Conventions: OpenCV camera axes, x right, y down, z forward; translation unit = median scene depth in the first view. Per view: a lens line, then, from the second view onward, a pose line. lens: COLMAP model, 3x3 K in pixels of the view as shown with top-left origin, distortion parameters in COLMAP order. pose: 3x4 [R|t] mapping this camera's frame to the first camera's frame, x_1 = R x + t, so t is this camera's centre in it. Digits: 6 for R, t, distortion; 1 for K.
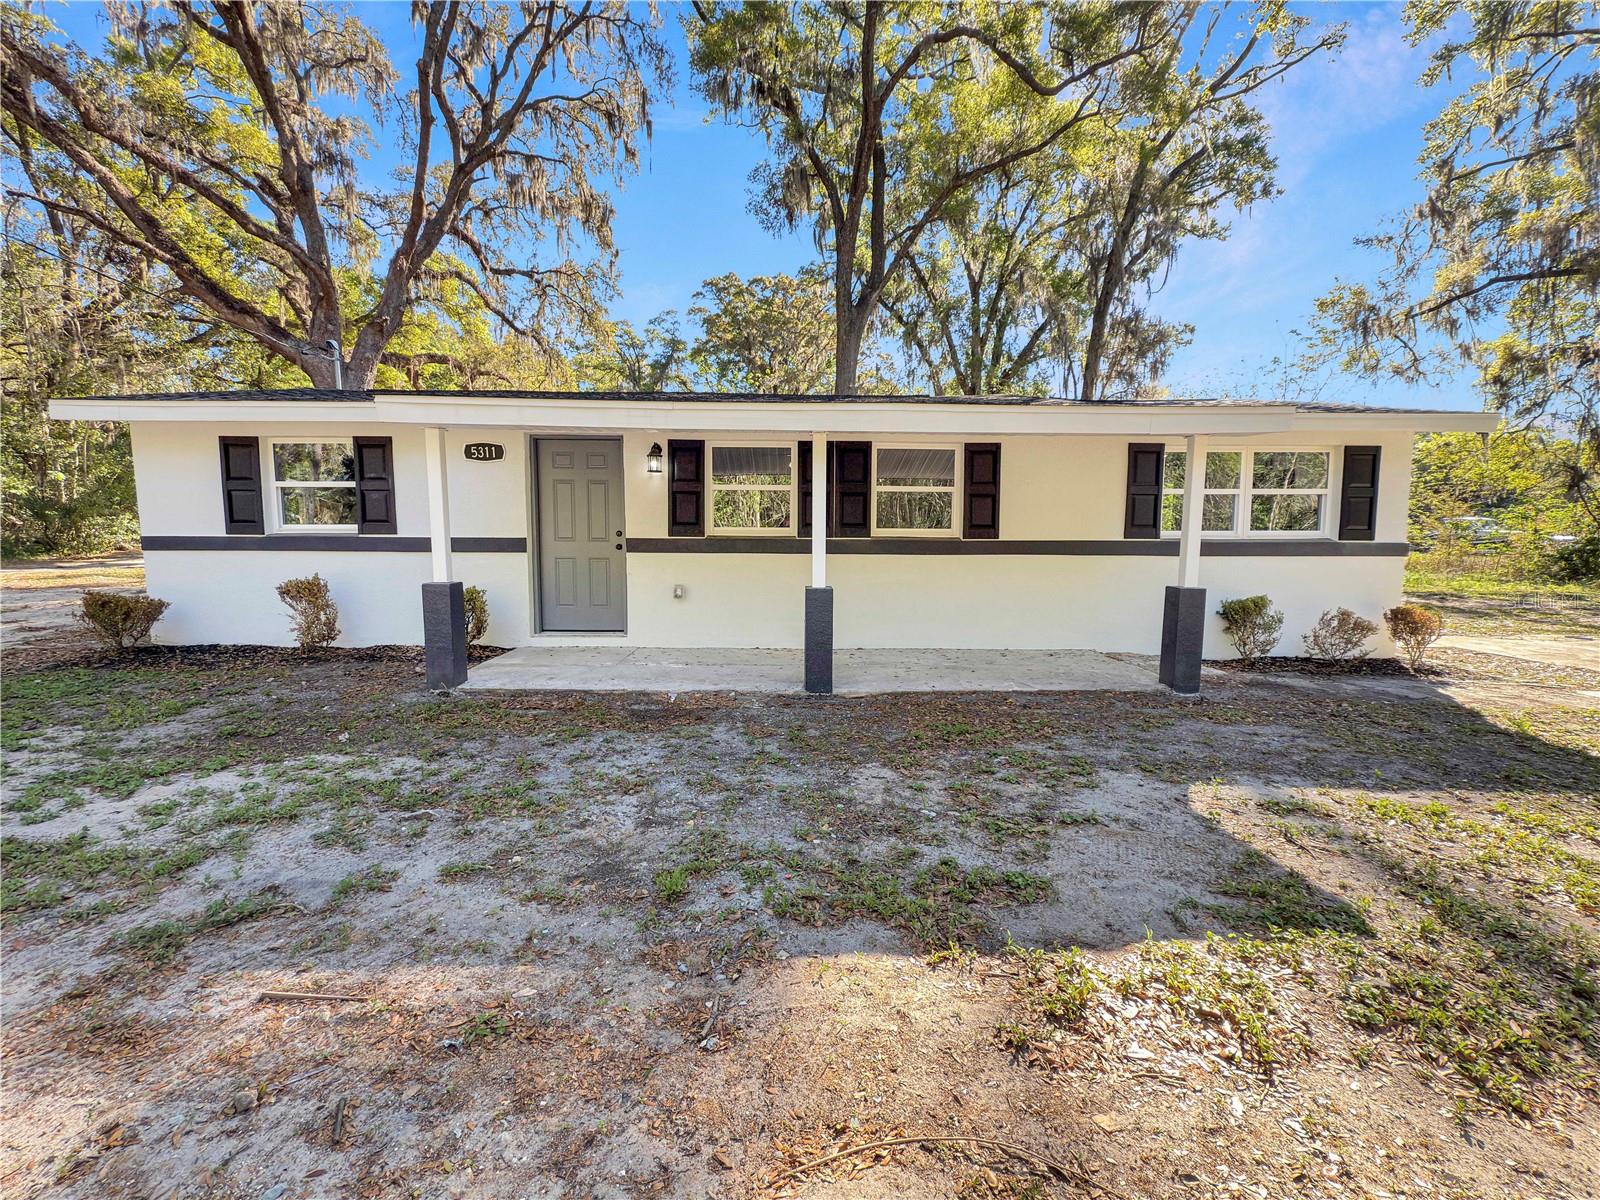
lens RADIAL K [[642.9, 0, 809.7], [0, 642.9, 593.3], [0, 0, 1]] dist [0.000557, 0.000064]
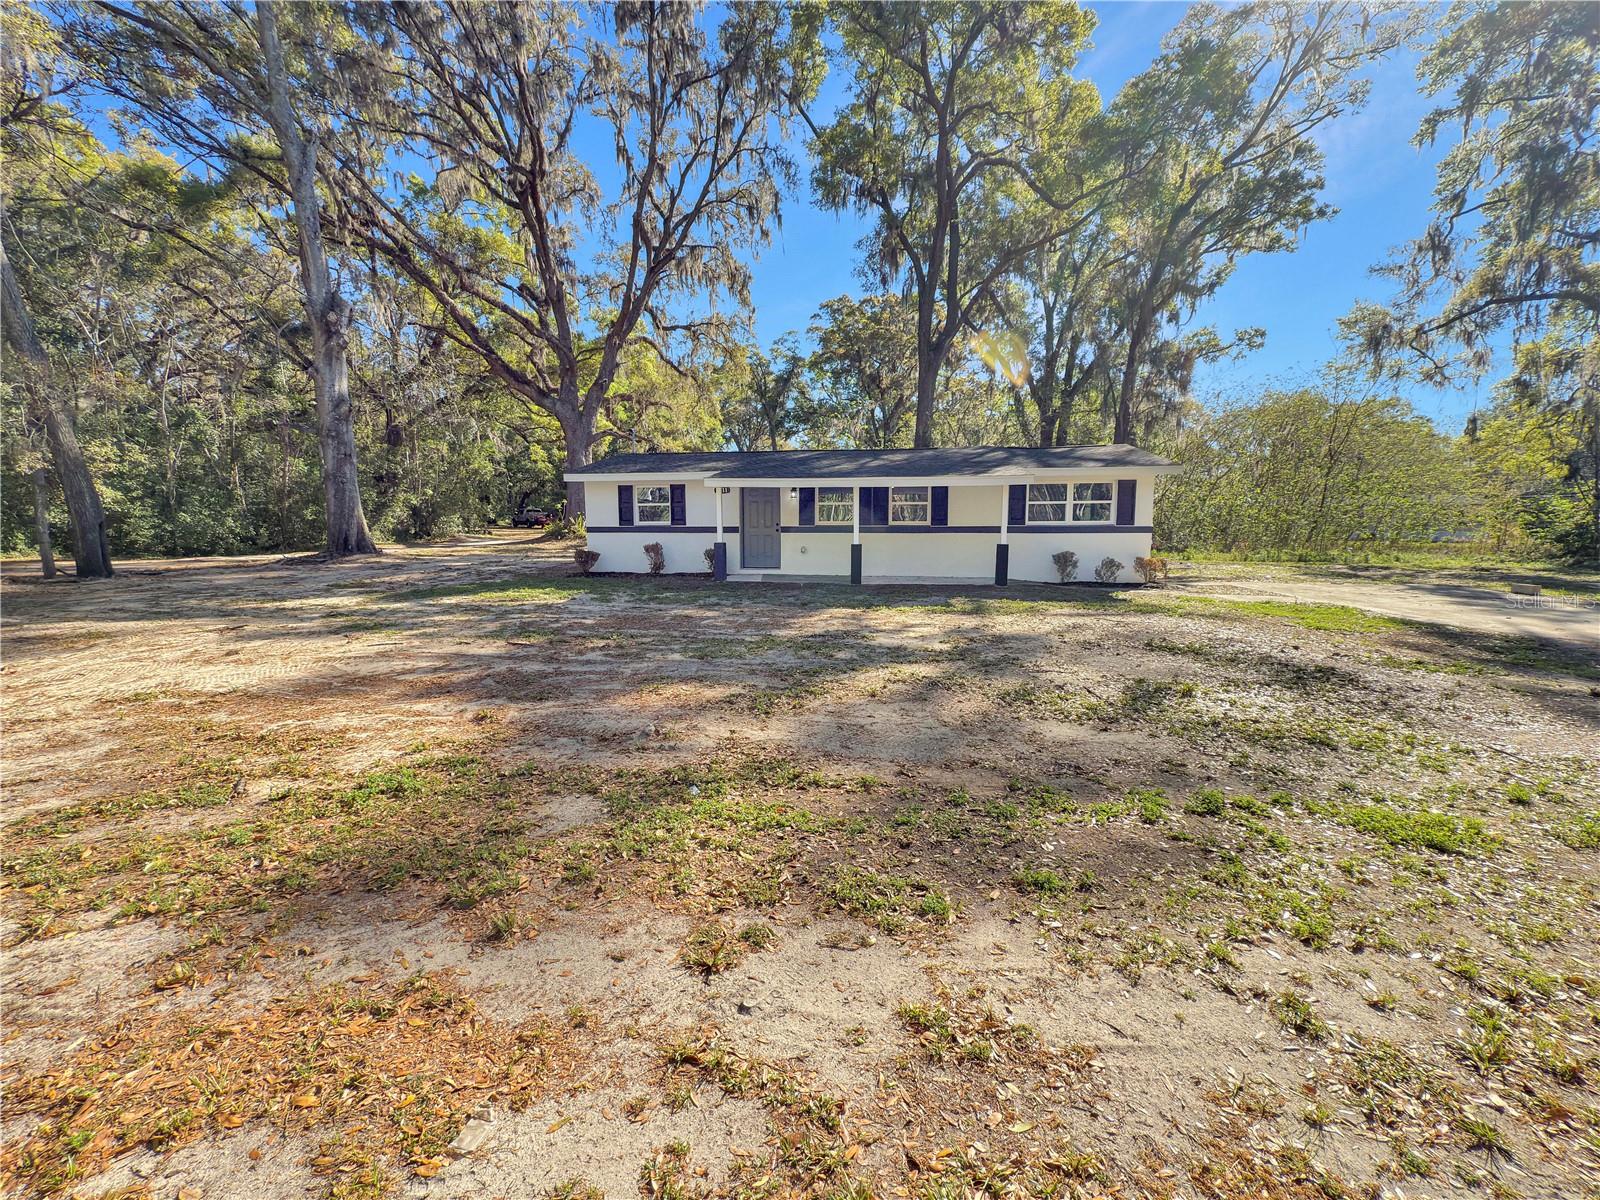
lens RADIAL K [[642.9, 0, 809.7], [0, 642.9, 593.3], [0, 0, 1]] dist [0.000557, 0.000064]
pose [[0.984249, 0.011972, -0.176382, 0.060222], [-0.009587, 0.999851, 0.014366, 0.032170], [0.176528, -0.012448, 0.984217, -0.335804]]
